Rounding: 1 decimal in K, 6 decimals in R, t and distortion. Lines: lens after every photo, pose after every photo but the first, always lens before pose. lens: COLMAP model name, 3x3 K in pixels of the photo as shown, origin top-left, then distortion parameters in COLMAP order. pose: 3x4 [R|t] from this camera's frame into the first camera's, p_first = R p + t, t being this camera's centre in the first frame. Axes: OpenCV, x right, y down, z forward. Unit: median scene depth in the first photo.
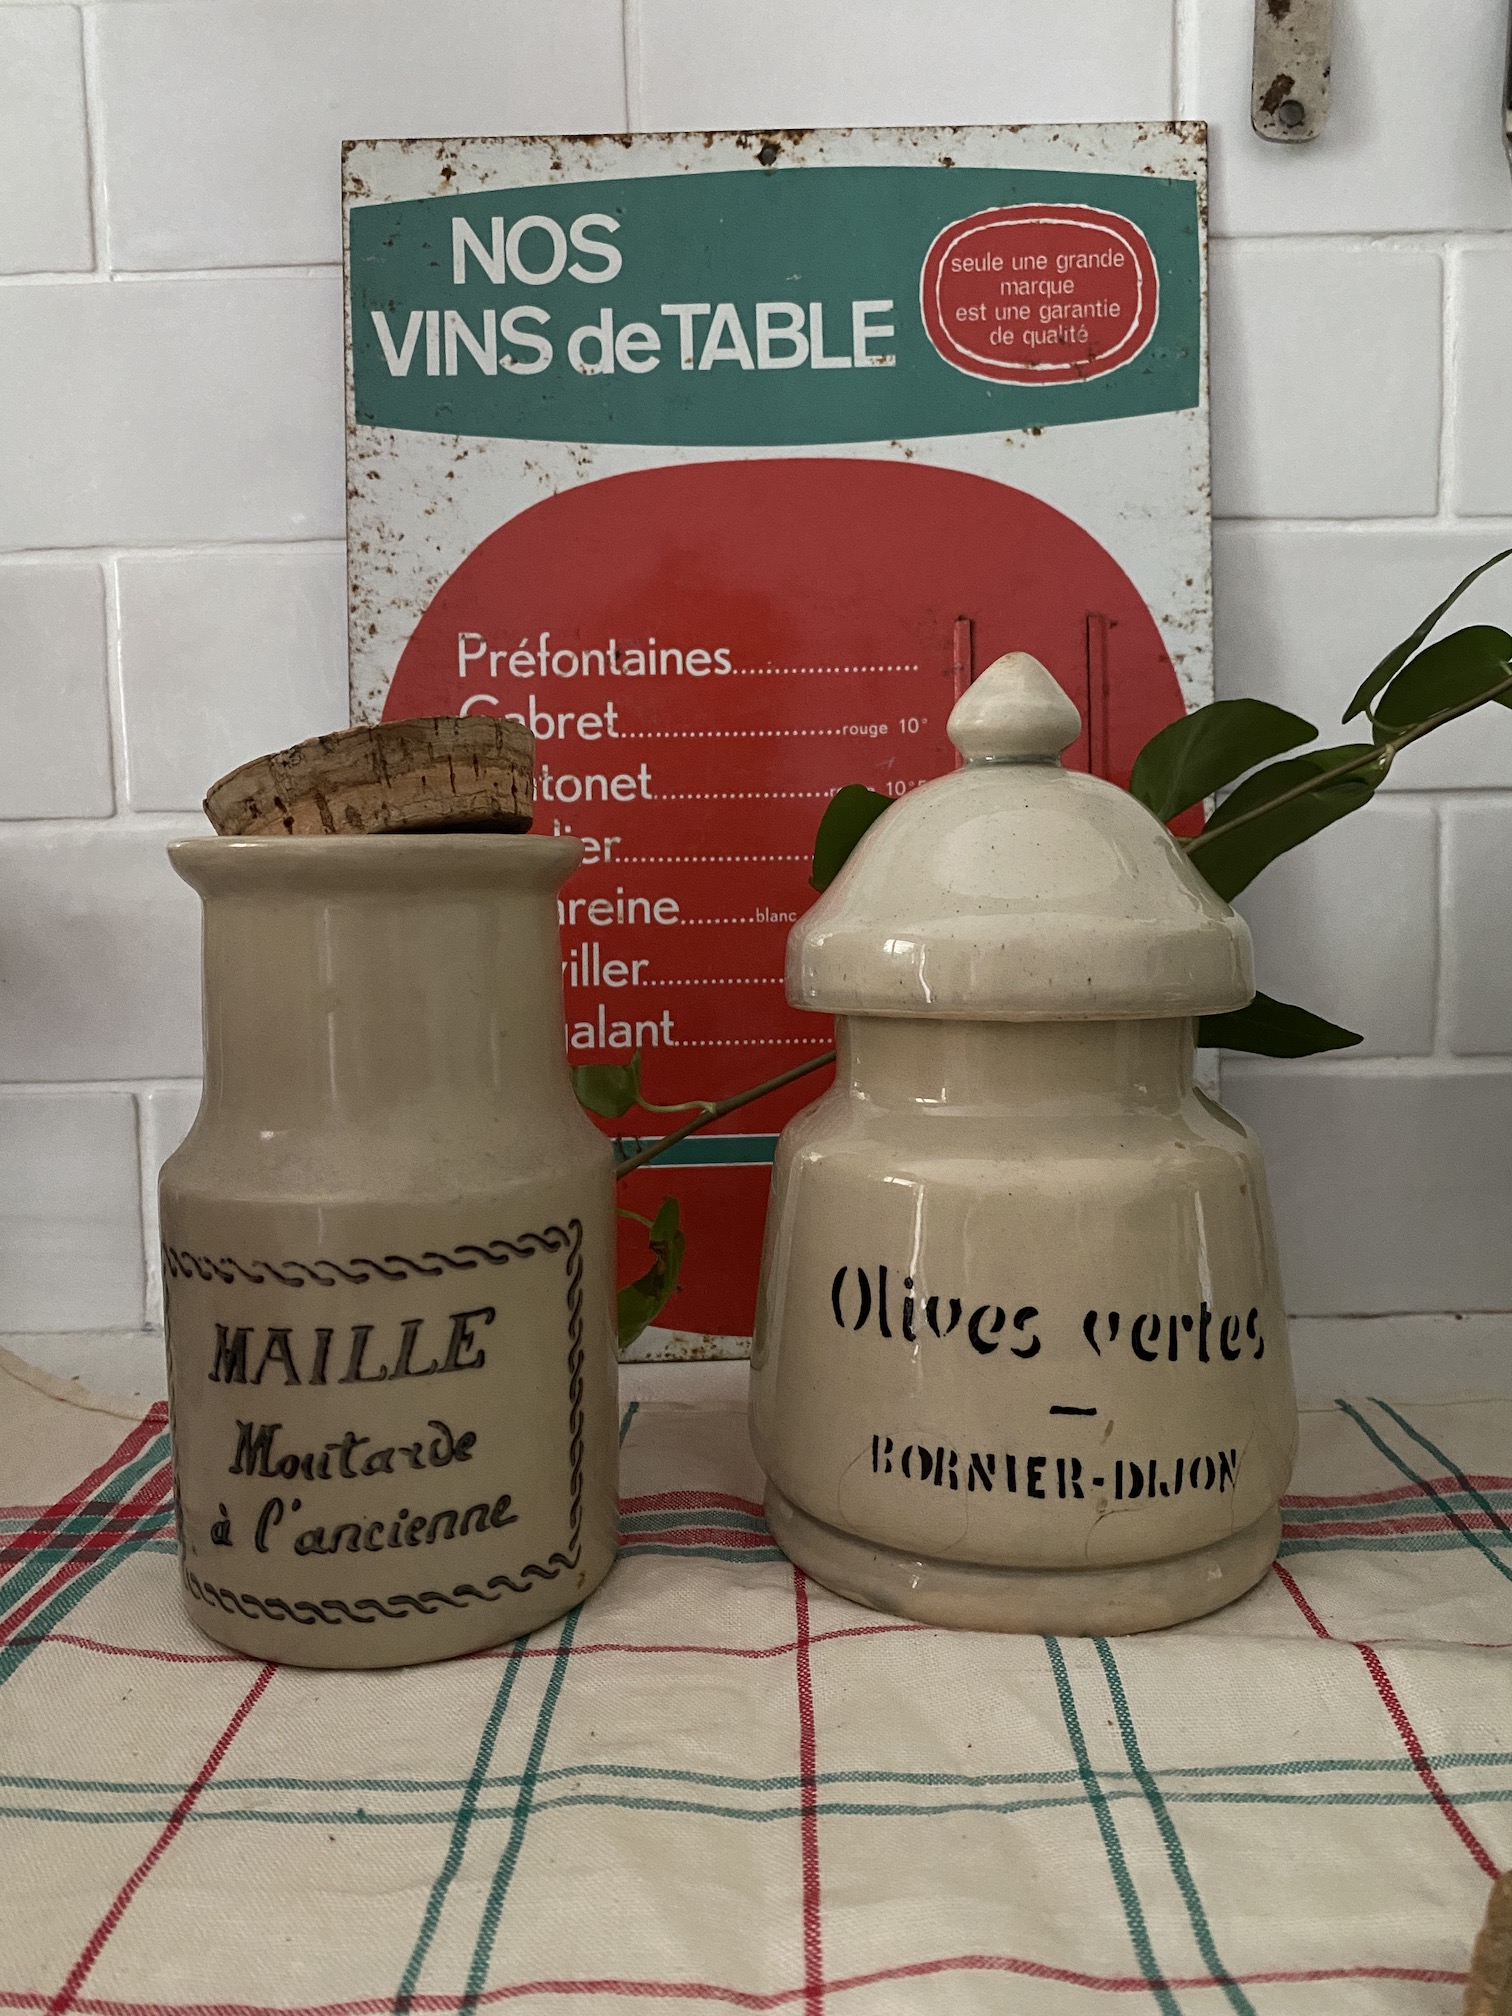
lens RADIAL K [[1553.9, 0, 763.9], [0, 1553.9, 1002.5], [0, 0, 1]] dist [0.004323, -0.011506]
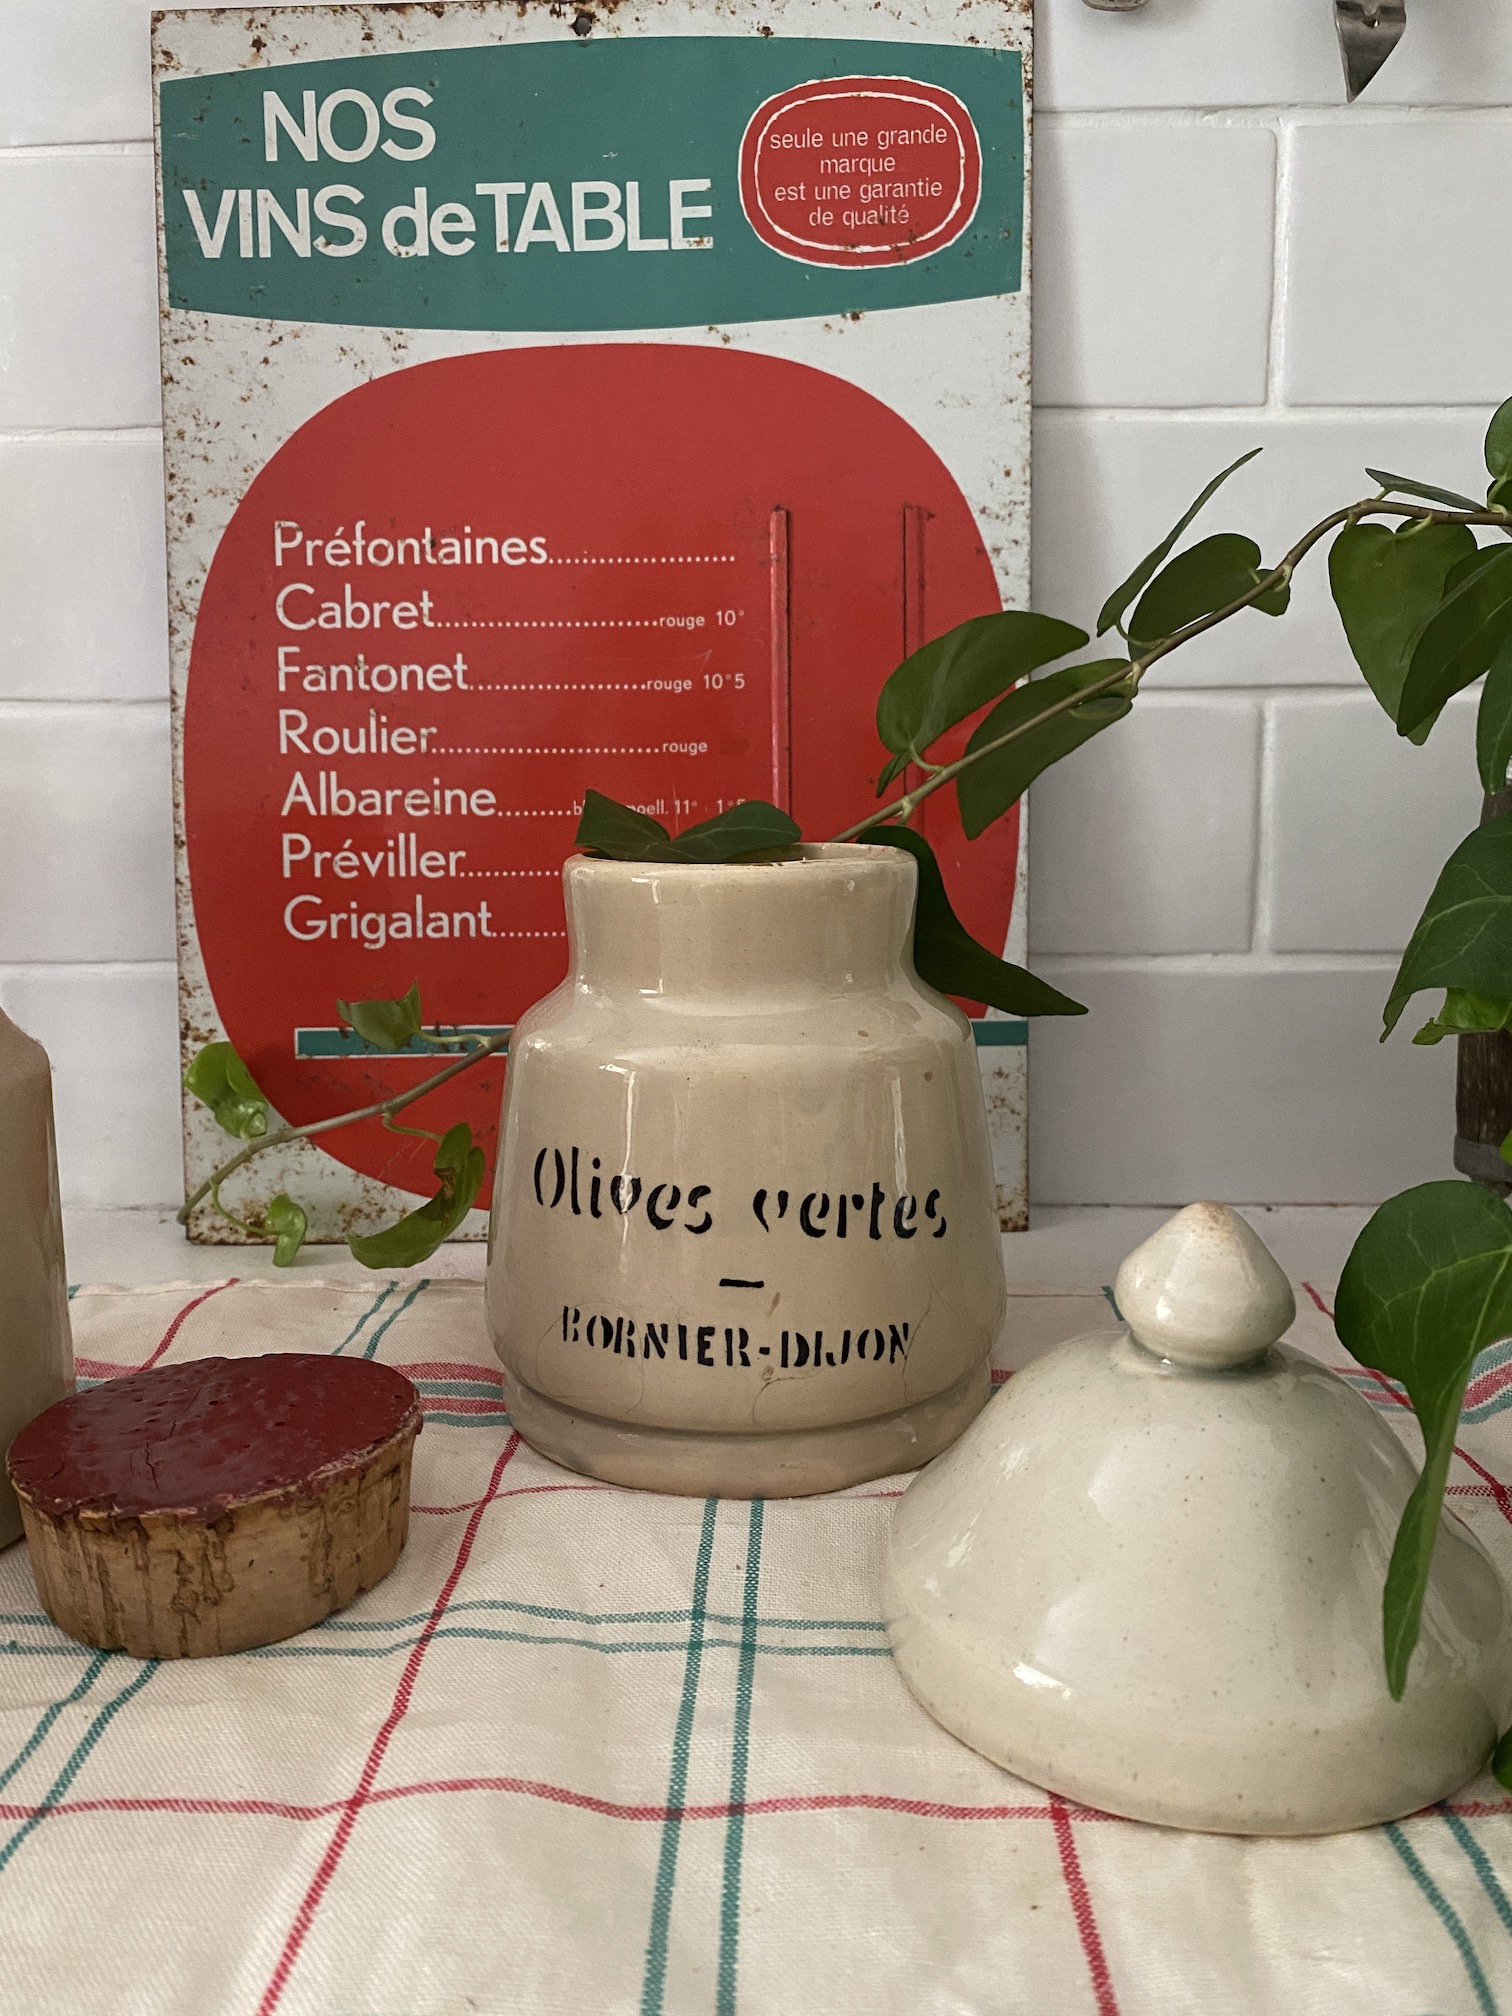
lens RADIAL K [[1553.9, 0, 767.0], [0, 1553.9, 1013.7], [0, 0, 1]] dist [0.004323, -0.011506]
pose [[0.999786, 0.009869, -0.018195, 0.142123], [-0.008523, 0.997327, 0.072572, 0.003176], [0.018863, -0.072401, 0.997197, -0.017555]]
